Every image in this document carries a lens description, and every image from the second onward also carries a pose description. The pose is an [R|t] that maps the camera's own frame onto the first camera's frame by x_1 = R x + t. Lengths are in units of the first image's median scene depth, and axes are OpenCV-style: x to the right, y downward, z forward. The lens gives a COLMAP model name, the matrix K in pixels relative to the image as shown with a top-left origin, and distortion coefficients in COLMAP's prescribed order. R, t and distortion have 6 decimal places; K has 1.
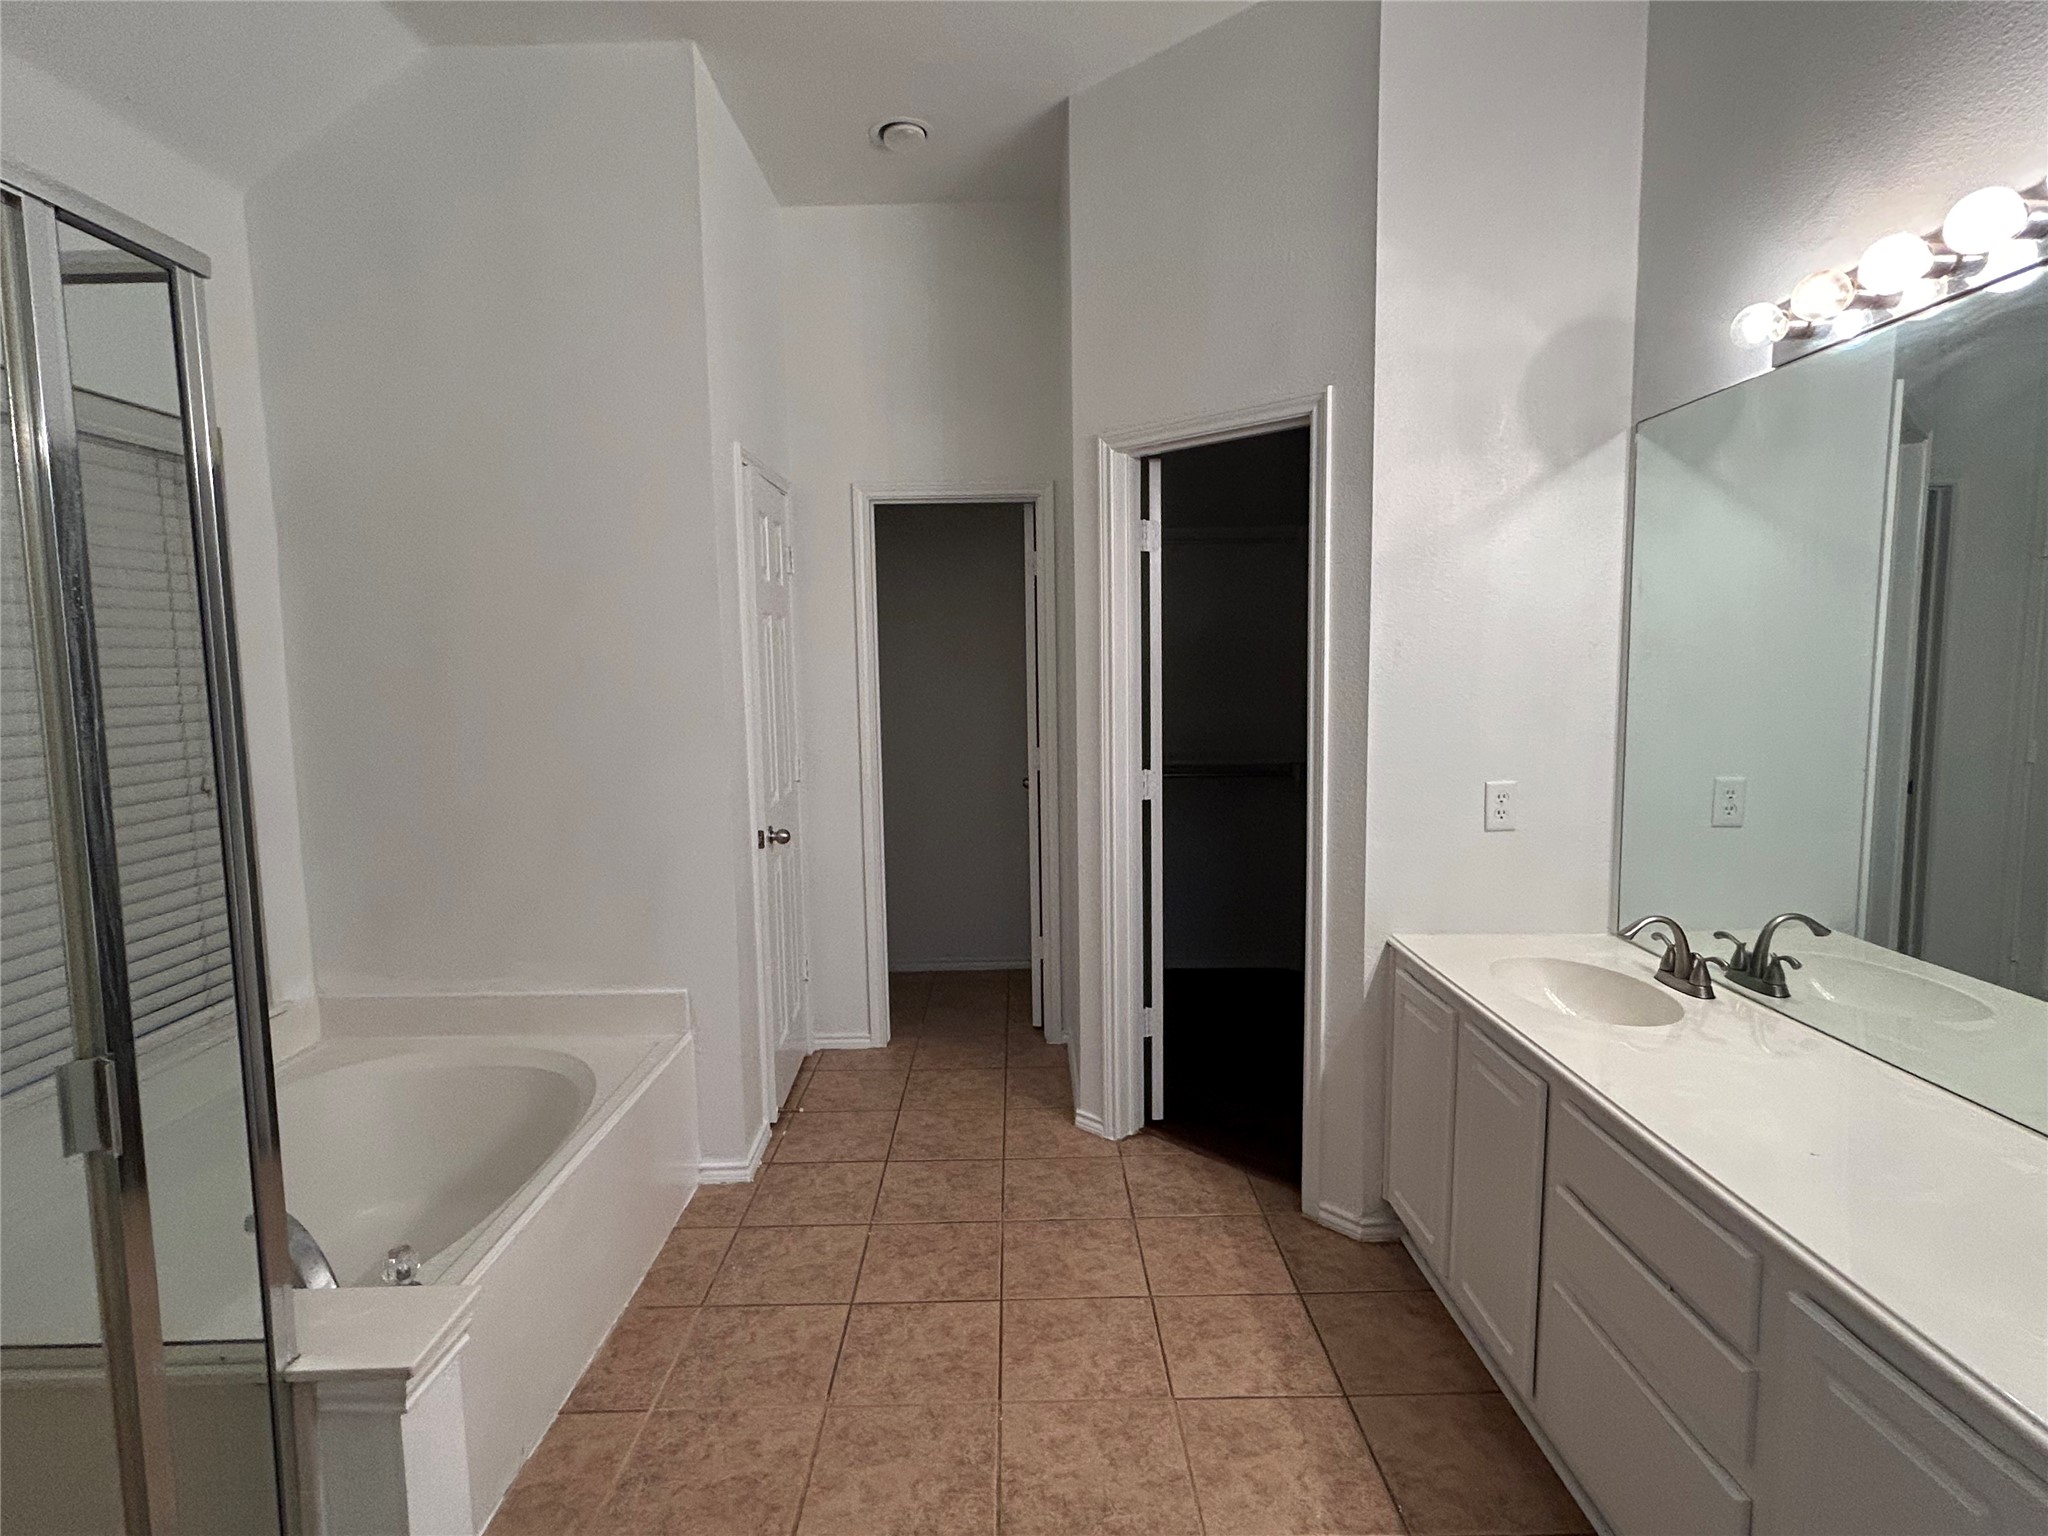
lens RADIAL K [[1060.3, 0, 1024.0], [0, 1060.3, 768.0], [0, 0, 1]] dist [-0.001681, 0.000588]
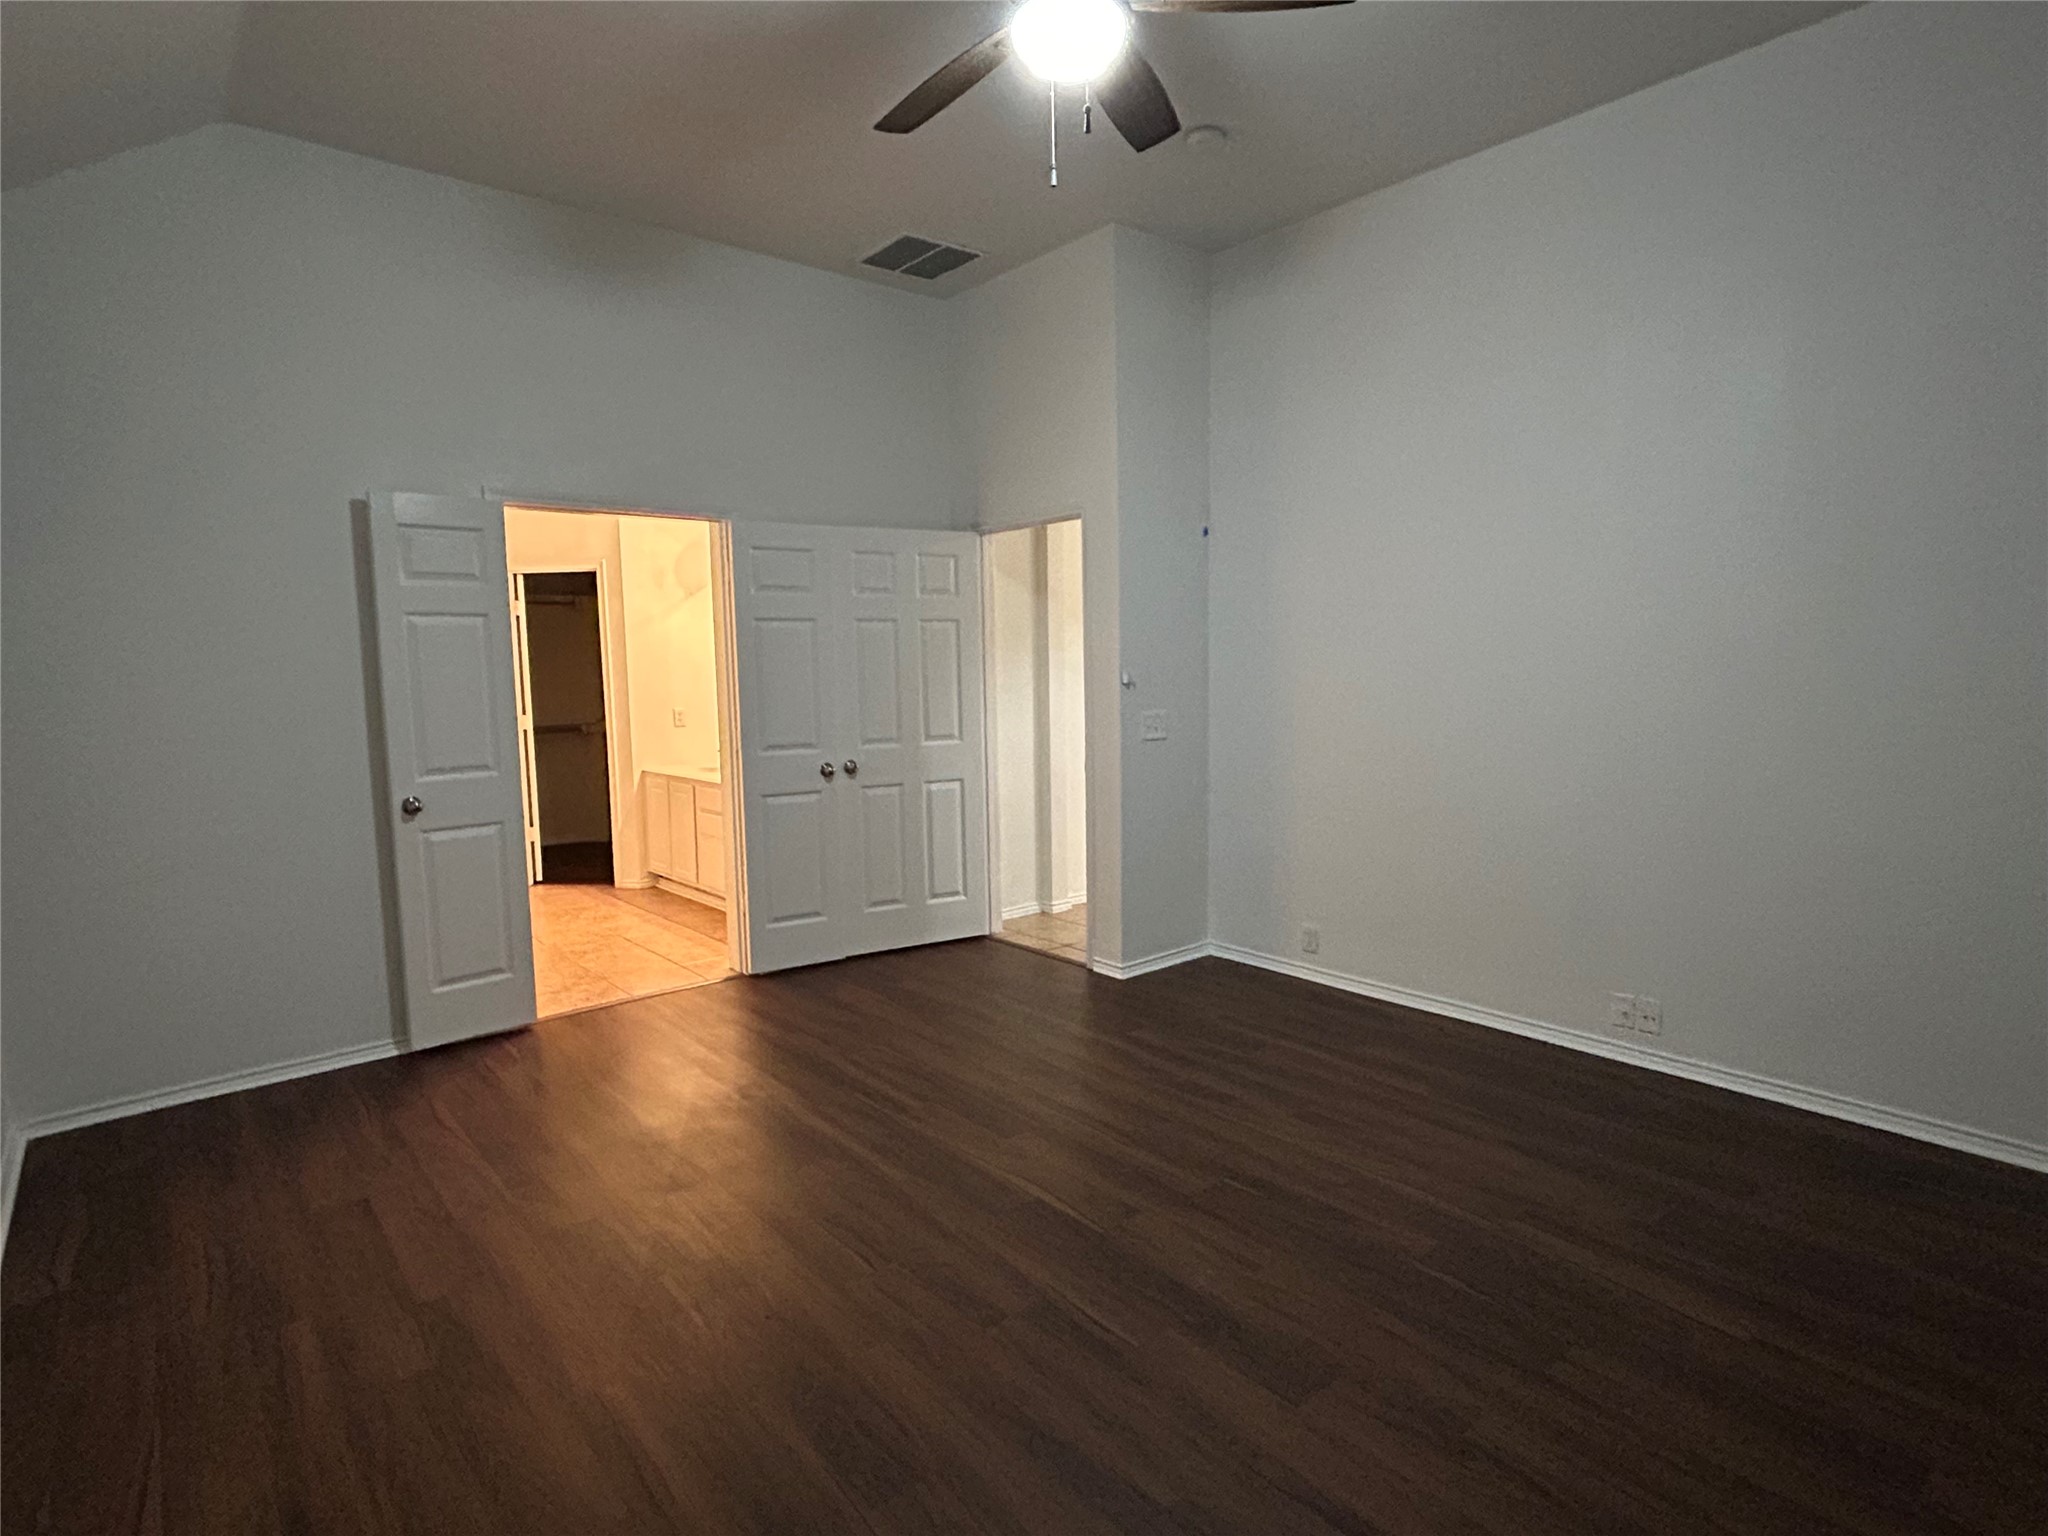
lens RADIAL K [[1060.3, 0, 1024.0], [0, 1060.3, 768.0], [0, 0, 1]] dist [-0.001681, 0.000588]
pose [[0.767226, -0.061935, 0.638379, -0.581323], [0.068463, 0.997548, 0.014500, 0.174745], [-0.637712, 0.032580, 0.769585, -1.556465]]
